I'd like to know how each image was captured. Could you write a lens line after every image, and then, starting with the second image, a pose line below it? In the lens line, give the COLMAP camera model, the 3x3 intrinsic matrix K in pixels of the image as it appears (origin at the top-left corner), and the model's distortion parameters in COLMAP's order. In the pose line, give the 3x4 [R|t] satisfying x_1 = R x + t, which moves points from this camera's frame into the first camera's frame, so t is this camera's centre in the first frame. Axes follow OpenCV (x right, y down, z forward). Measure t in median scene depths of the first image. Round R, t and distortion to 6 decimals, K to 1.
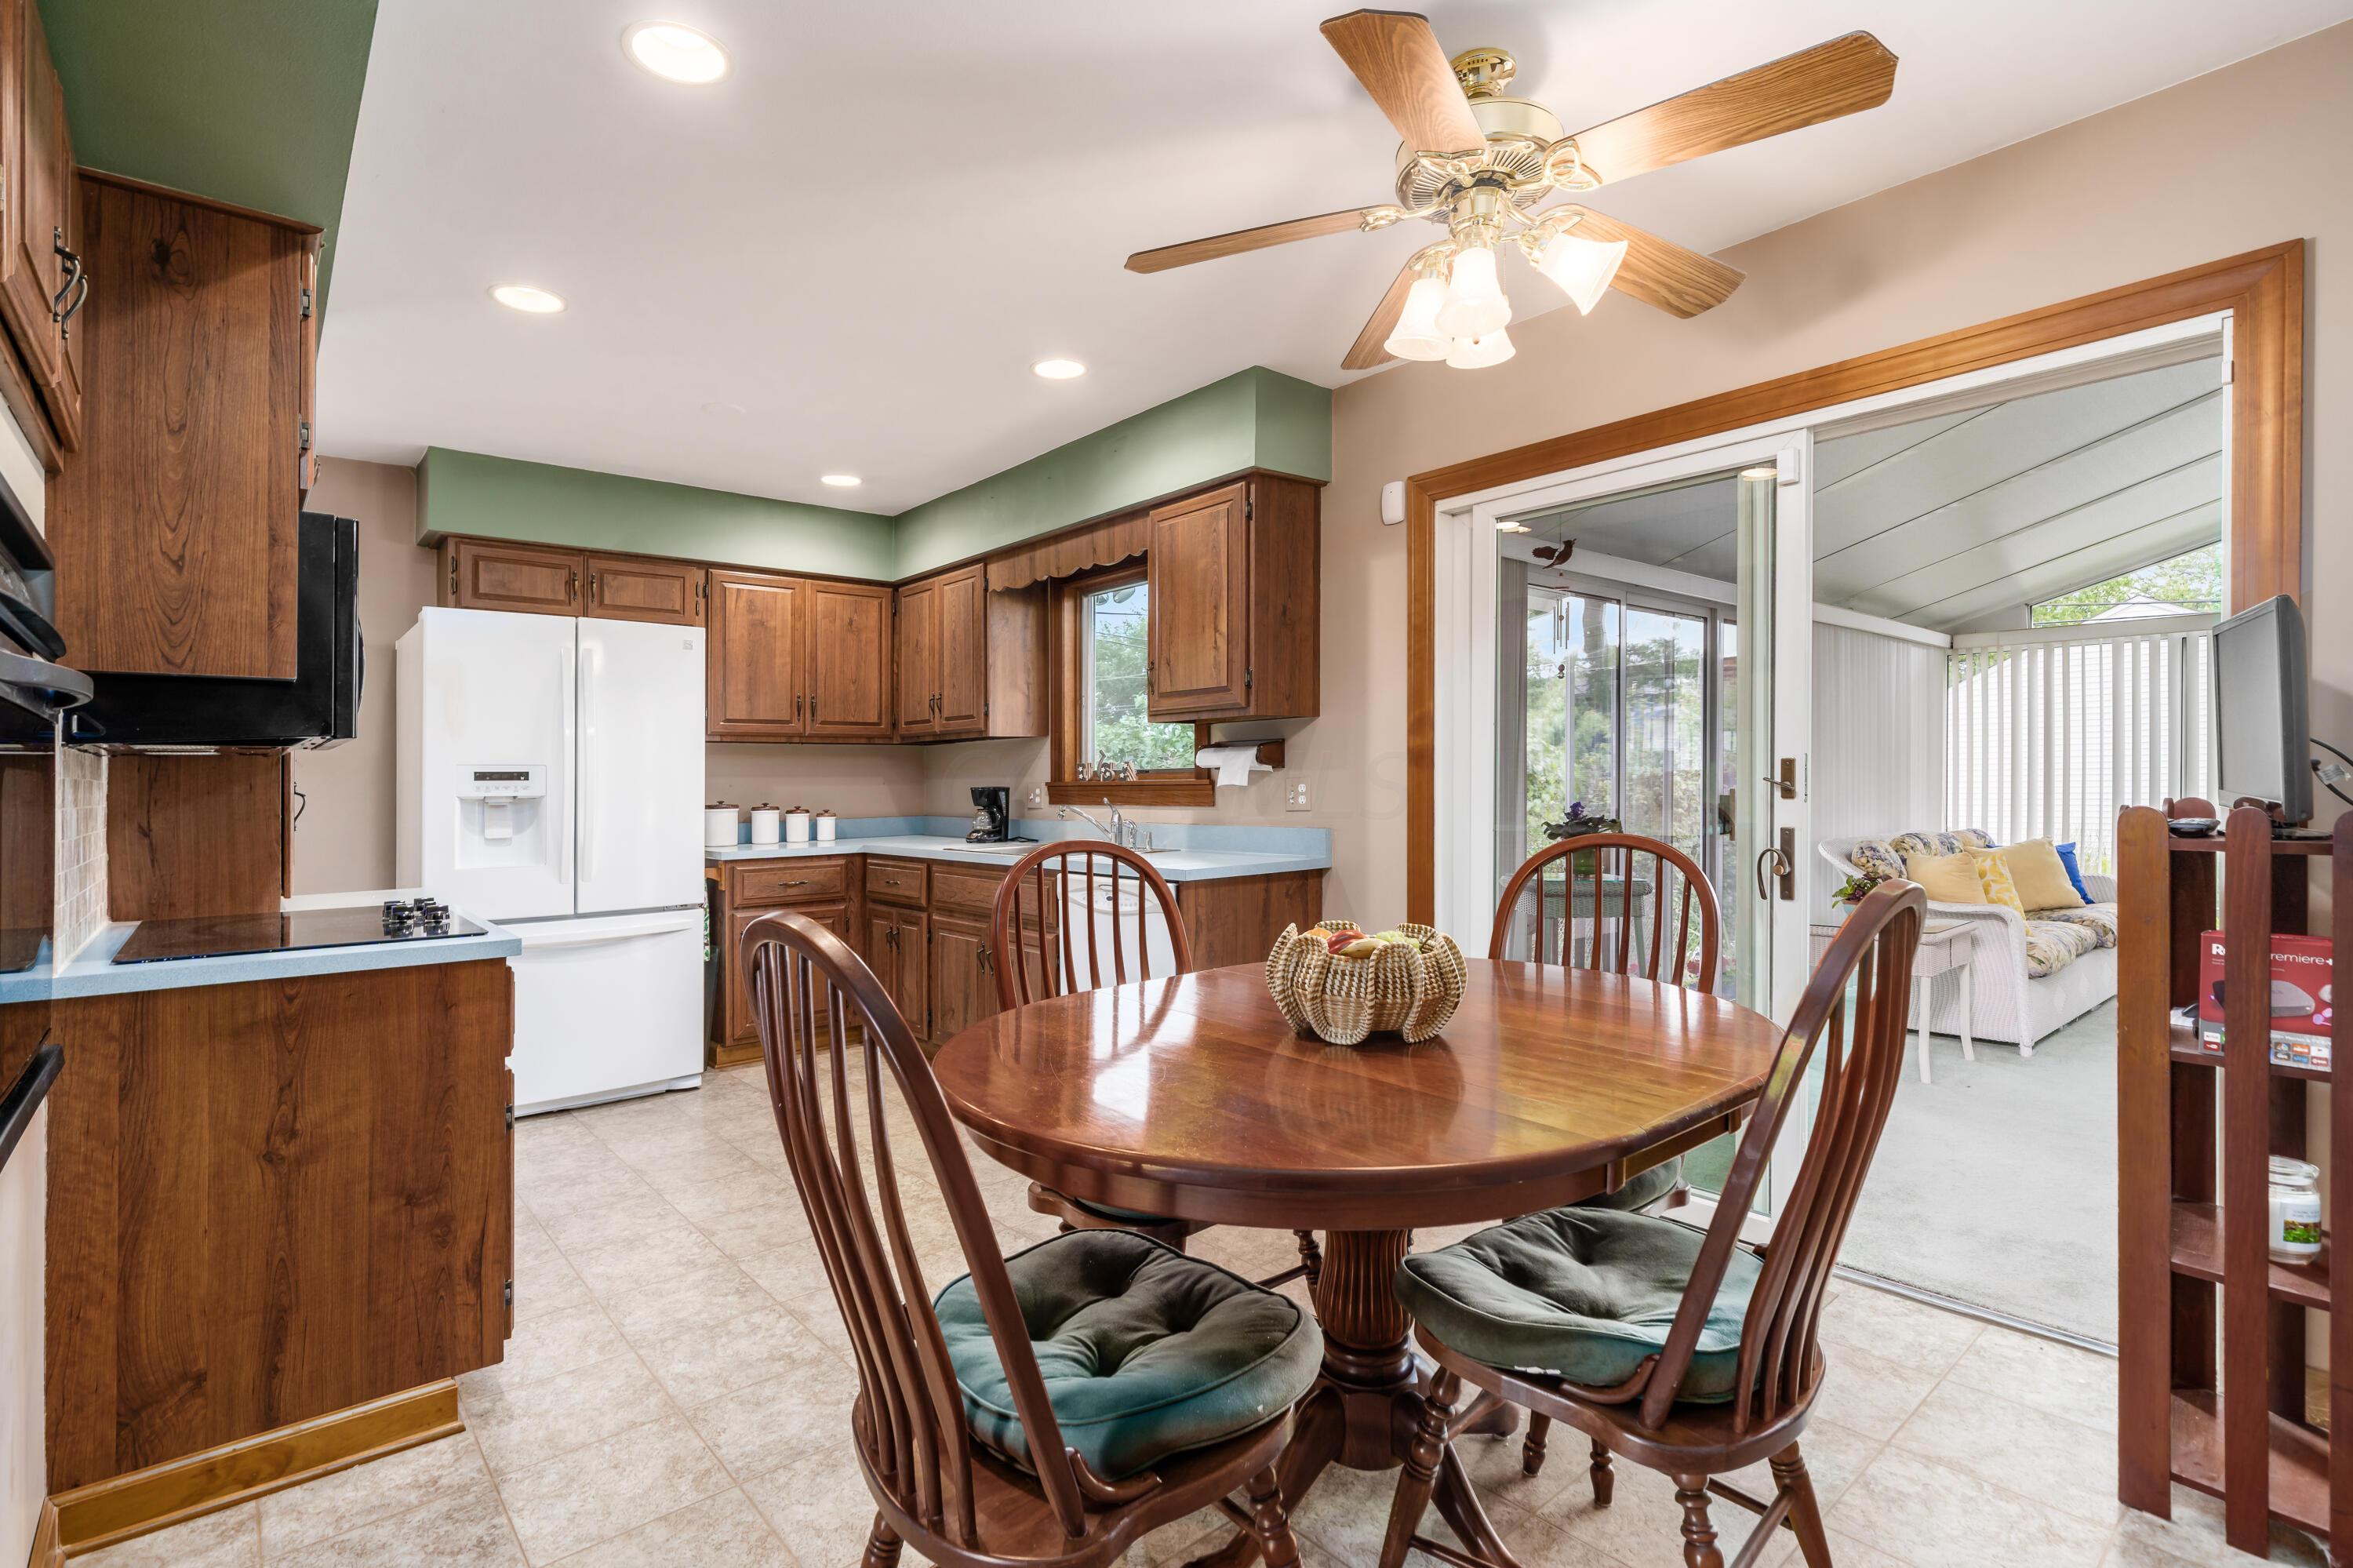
lens RADIAL K [[1115.1, 0, 1177.8], [0, 1115.1, 782.2], [0, 0, 1]] dist [0.000119, -0.000036]
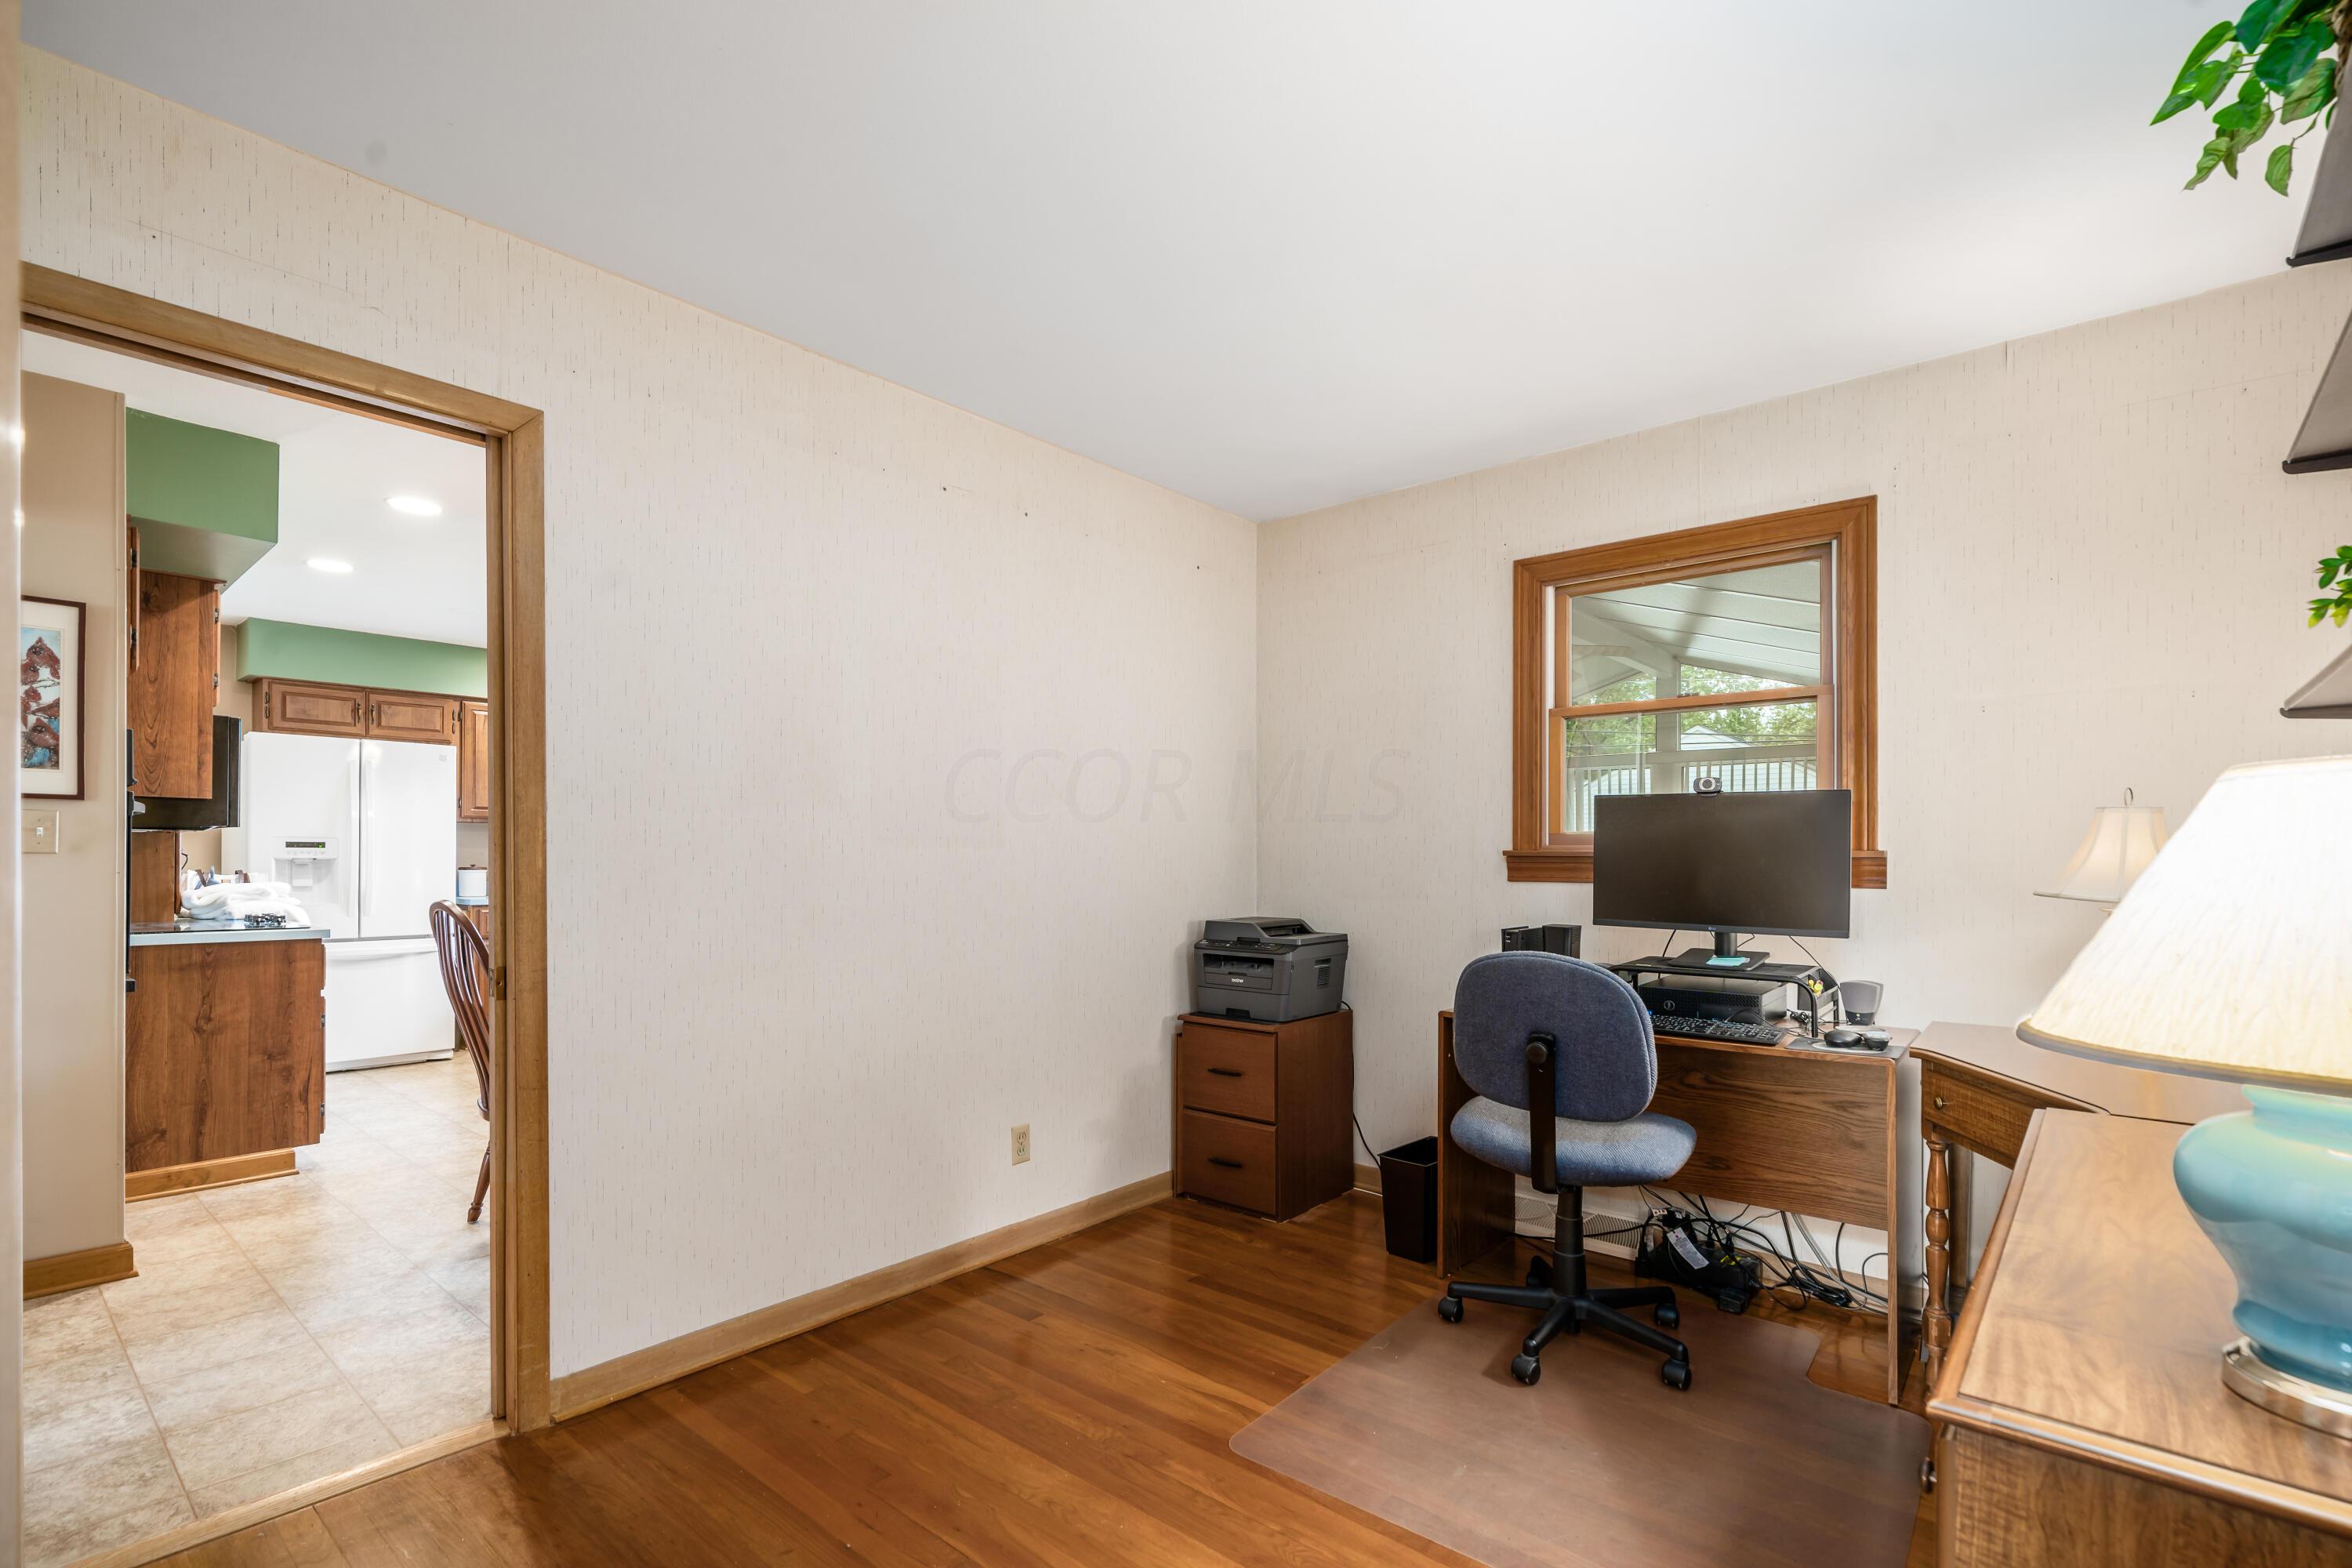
lens RADIAL K [[1080.2, 0, 1166.7], [0, 1080.2, 878.4], [0, 0, 1]] dist [0.000719, 0.000182]
pose [[0.988949, 0.012280, 0.147749, 0.634805], [-0.015043, 0.999732, 0.017599, -0.006481], [-0.147494, -0.019627, 0.988868, -1.189492]]
